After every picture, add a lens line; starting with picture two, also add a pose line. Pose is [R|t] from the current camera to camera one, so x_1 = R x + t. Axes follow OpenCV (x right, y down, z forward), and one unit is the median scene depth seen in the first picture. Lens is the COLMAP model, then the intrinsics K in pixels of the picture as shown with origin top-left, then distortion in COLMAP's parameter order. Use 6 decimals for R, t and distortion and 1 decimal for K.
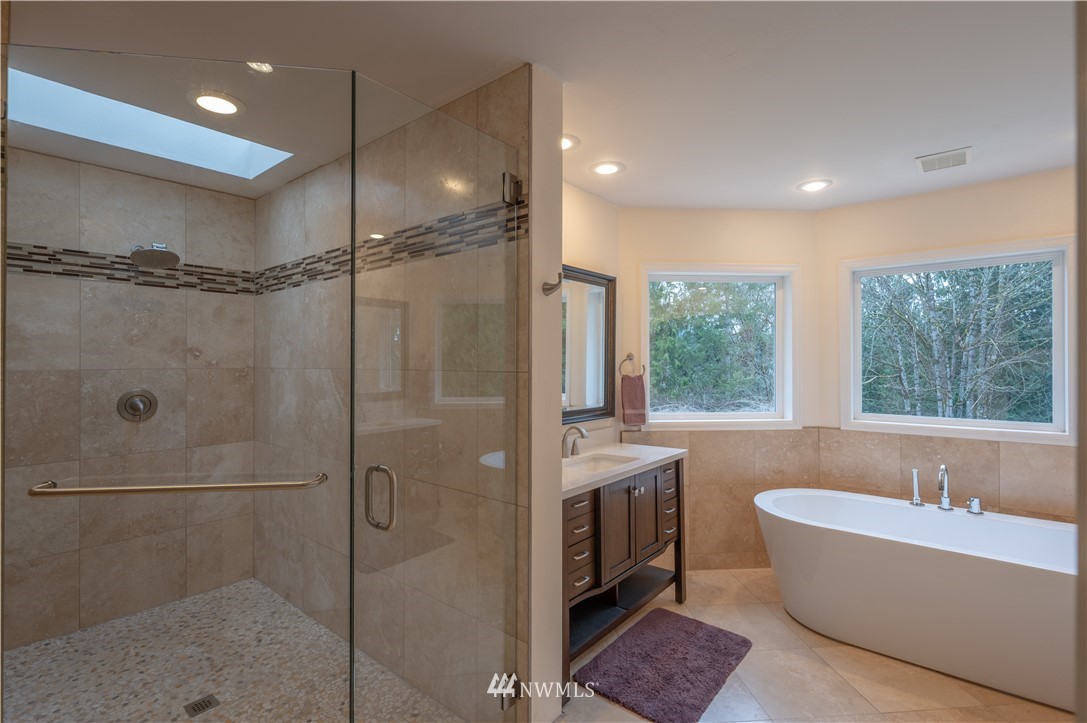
lens RADIAL K [[501.7, 0, 543.2], [0, 501.7, 359.6], [0, 0, 1]] dist [-0.002316, -0.000321]
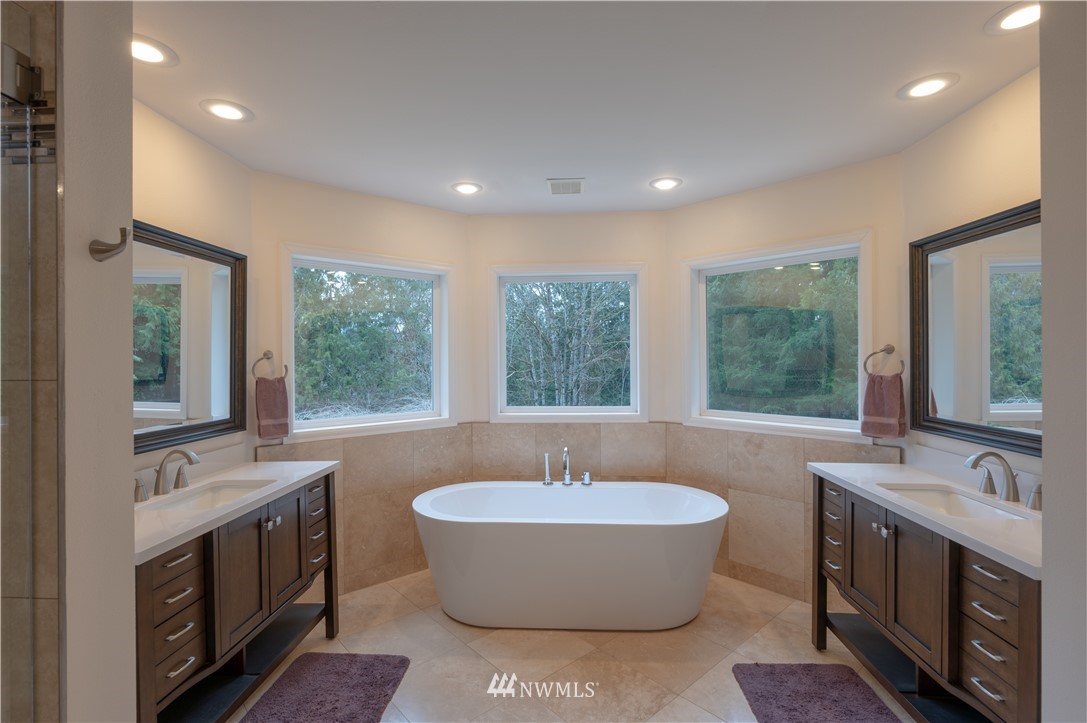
lens RADIAL K [[501.7, 0, 543.6], [0, 501.7, 360.6], [0, 0, 1]] dist [-0.002316, -0.000321]
pose [[0.798788, -0.006727, 0.601575, 0.049513], [0.003489, 0.999972, 0.006550, -0.000688], [-0.601603, -0.003133, 0.798789, 0.089929]]
